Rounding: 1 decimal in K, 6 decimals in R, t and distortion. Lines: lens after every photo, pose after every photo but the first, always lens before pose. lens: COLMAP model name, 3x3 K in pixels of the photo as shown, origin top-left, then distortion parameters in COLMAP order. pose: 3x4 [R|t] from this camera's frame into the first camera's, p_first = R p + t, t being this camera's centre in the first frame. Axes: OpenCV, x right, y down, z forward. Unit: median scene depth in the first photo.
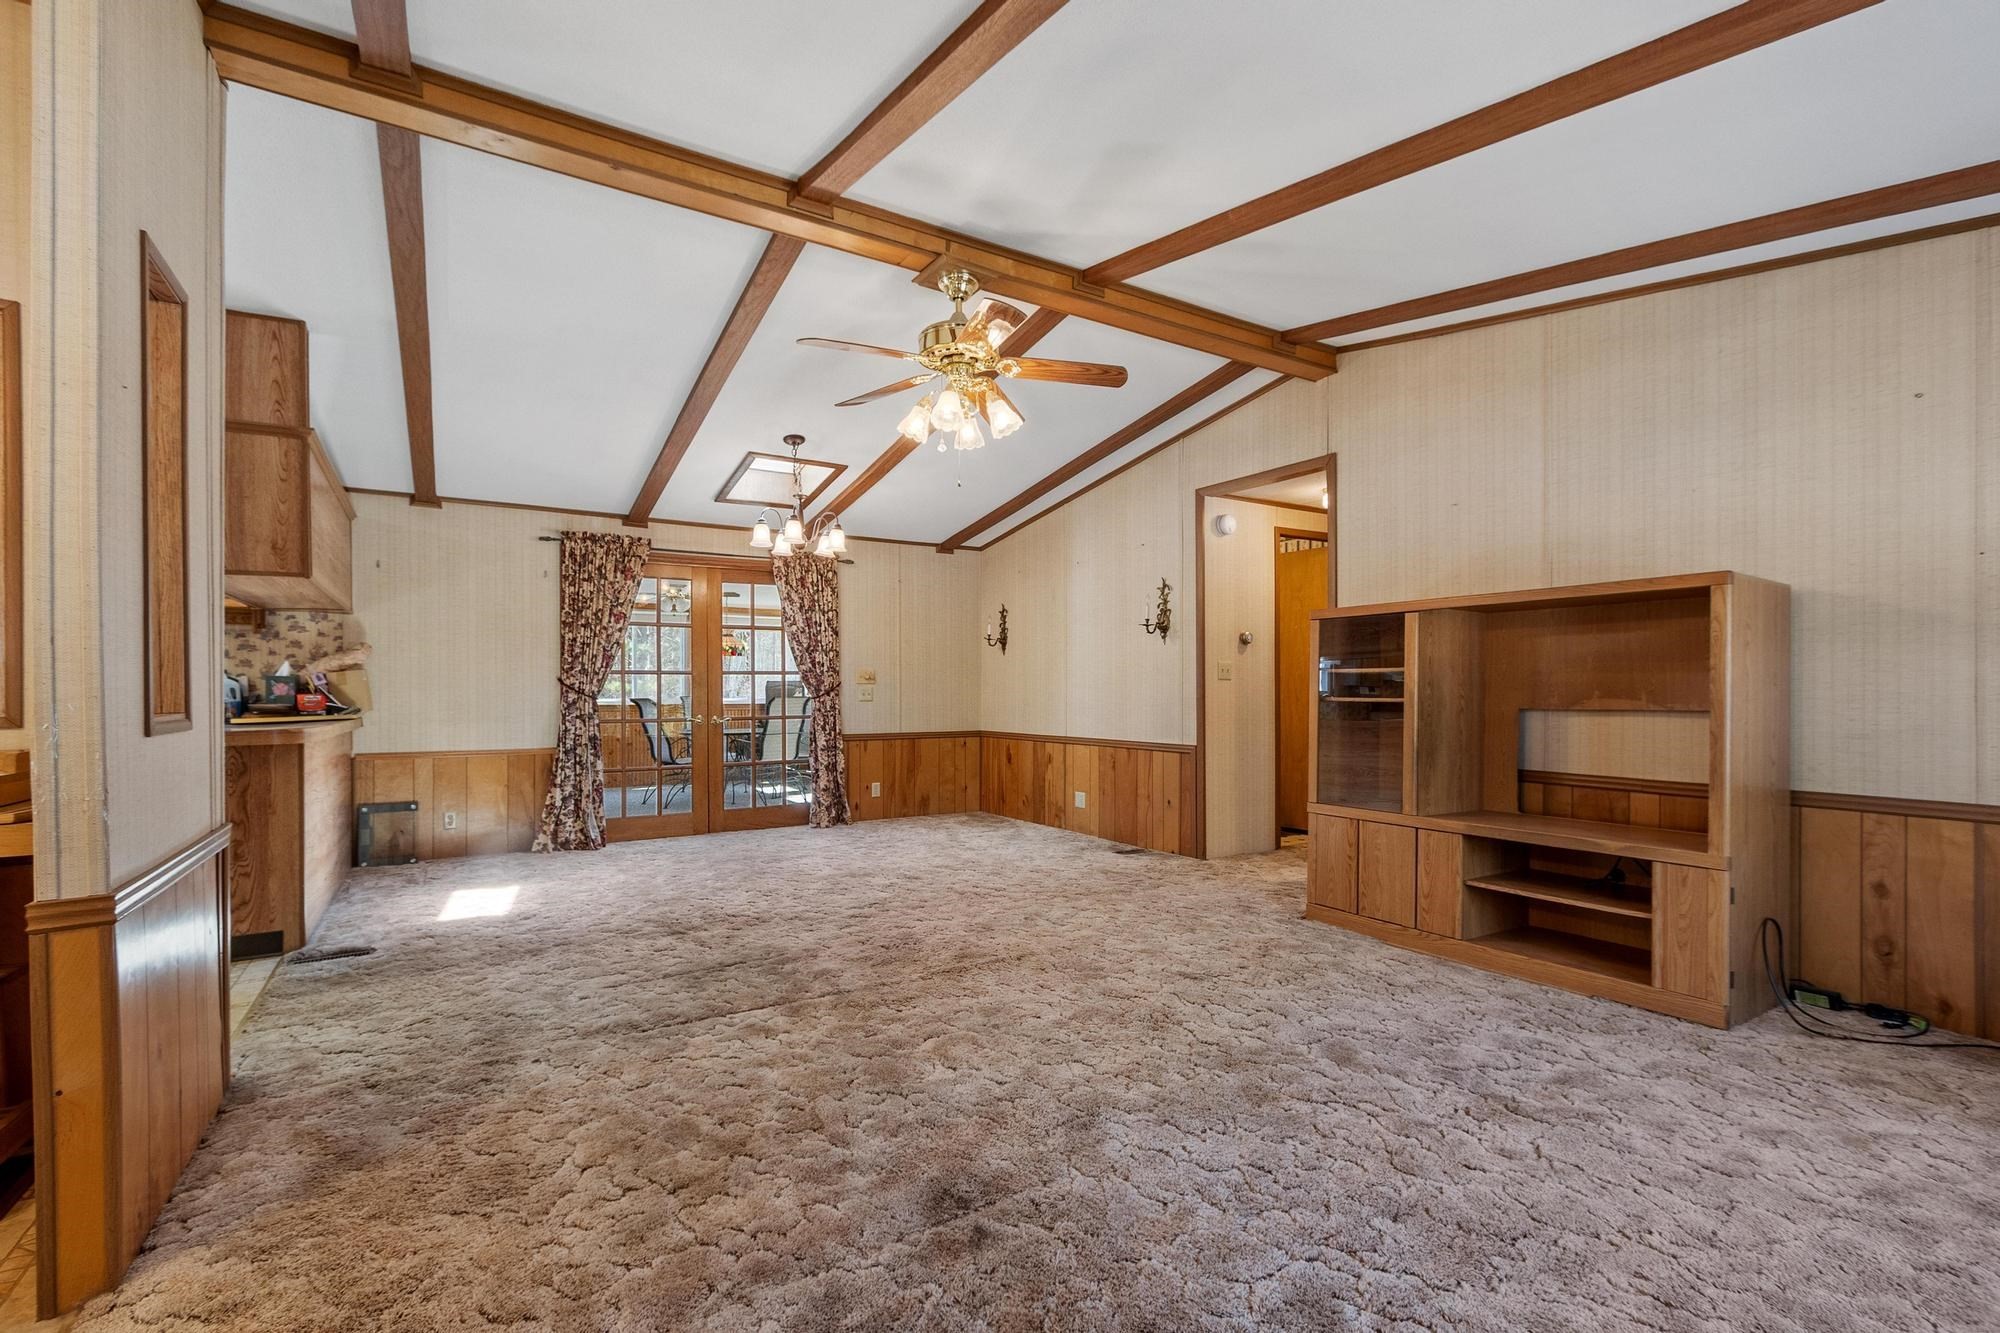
lens RADIAL K [[884.7, 0, 997.5], [0, 884.7, 665.5], [0, 0, 1]] dist [0.000783, 0.000218]
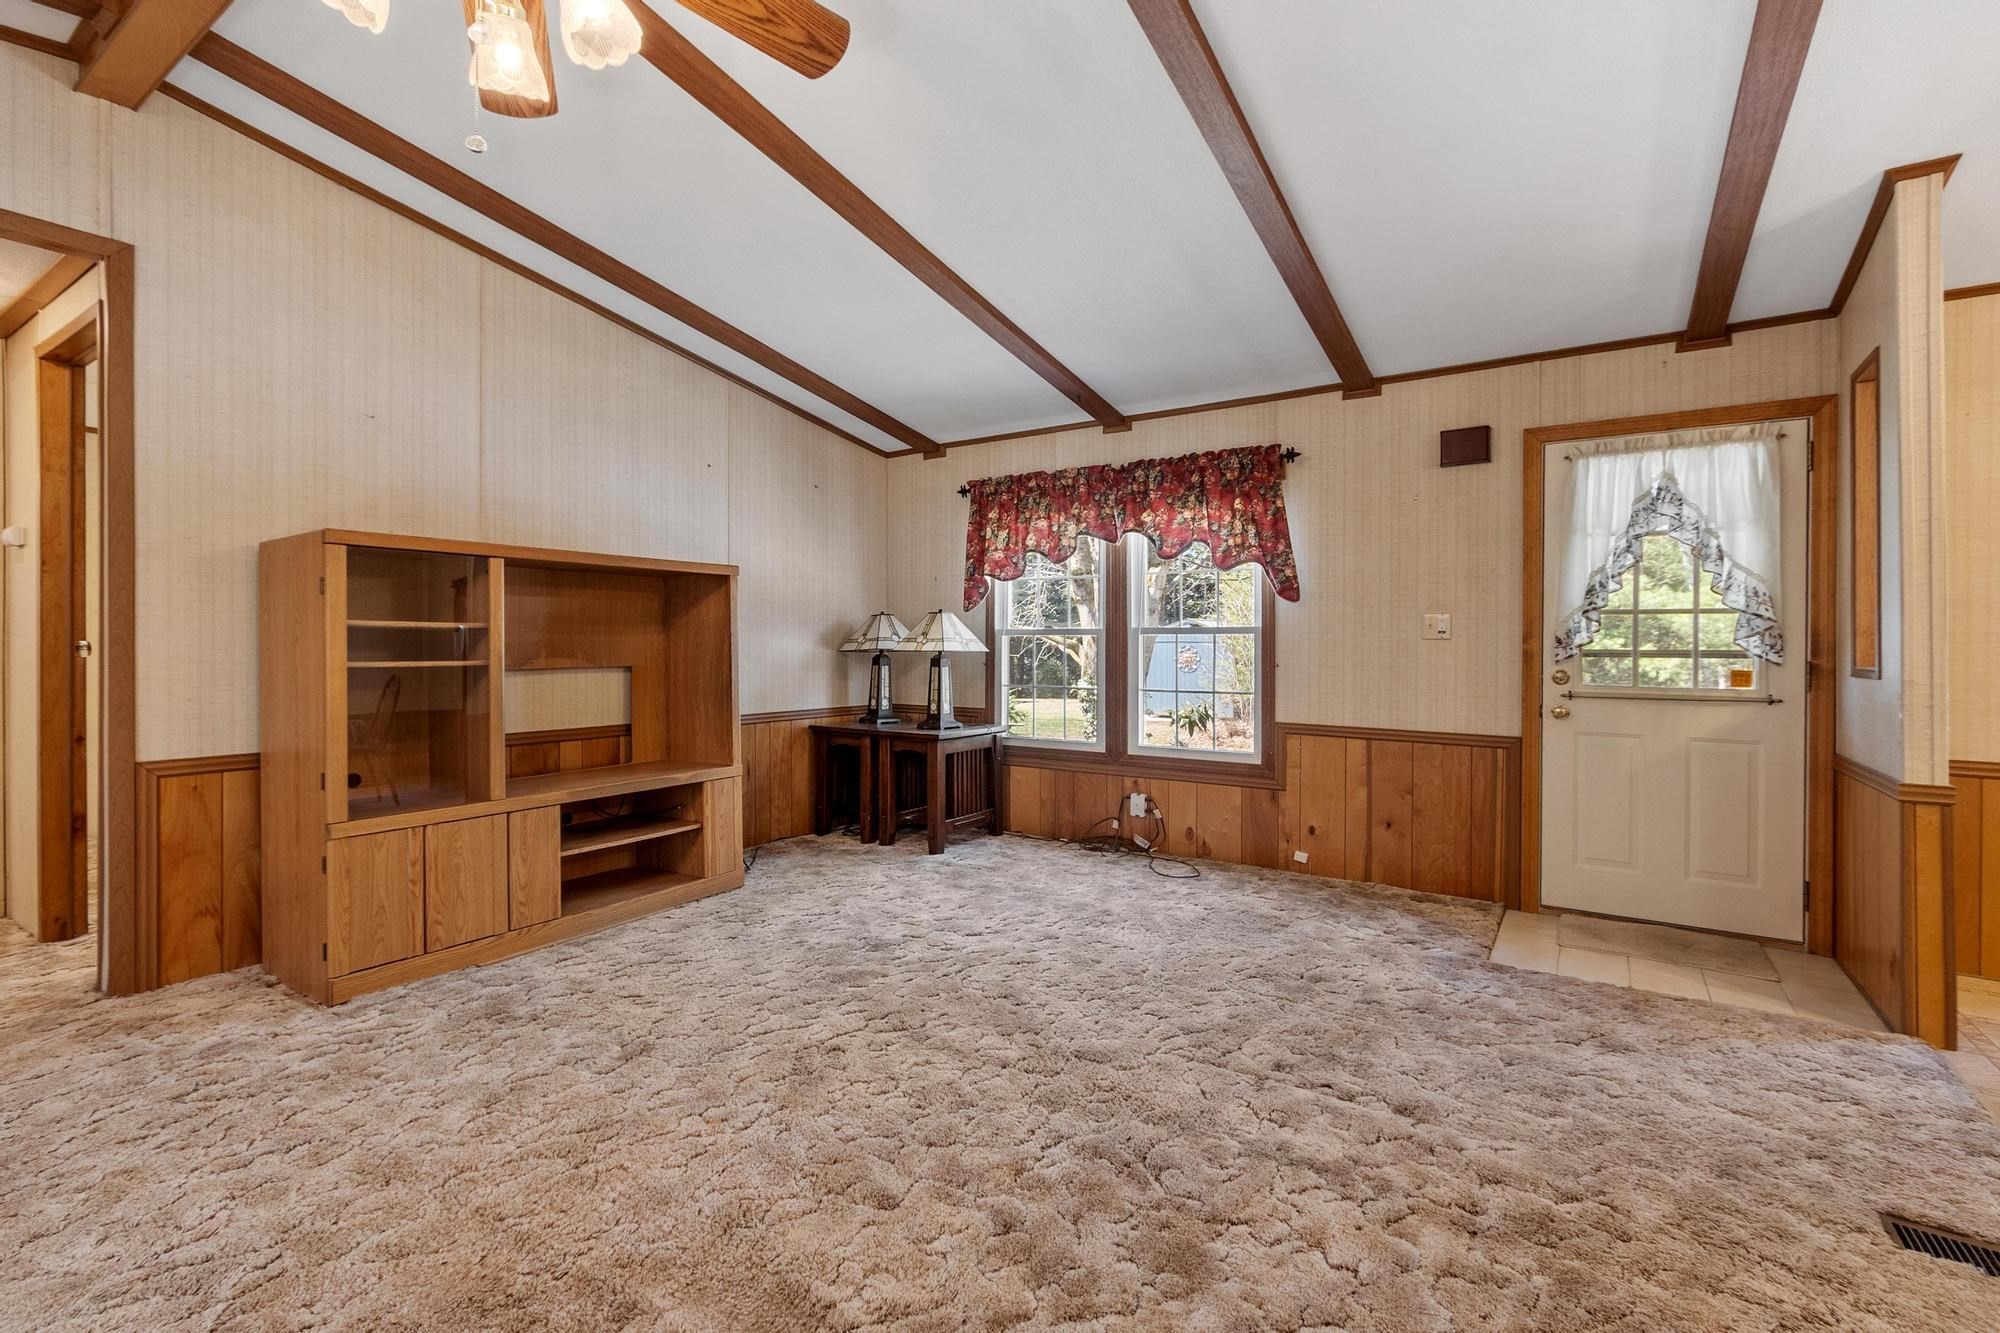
lens RADIAL K [[875.0, 0, 996.5], [0, 875.0, 637.3], [0, 0, 1]] dist [-0.000452, -0.000066]
pose [[-0.413615, 0.010347, 0.910393, -0.501675], [-0.022785, 0.999505, -0.021712, 0.023192], [-0.910167, -0.029724, -0.413174, 0.950376]]
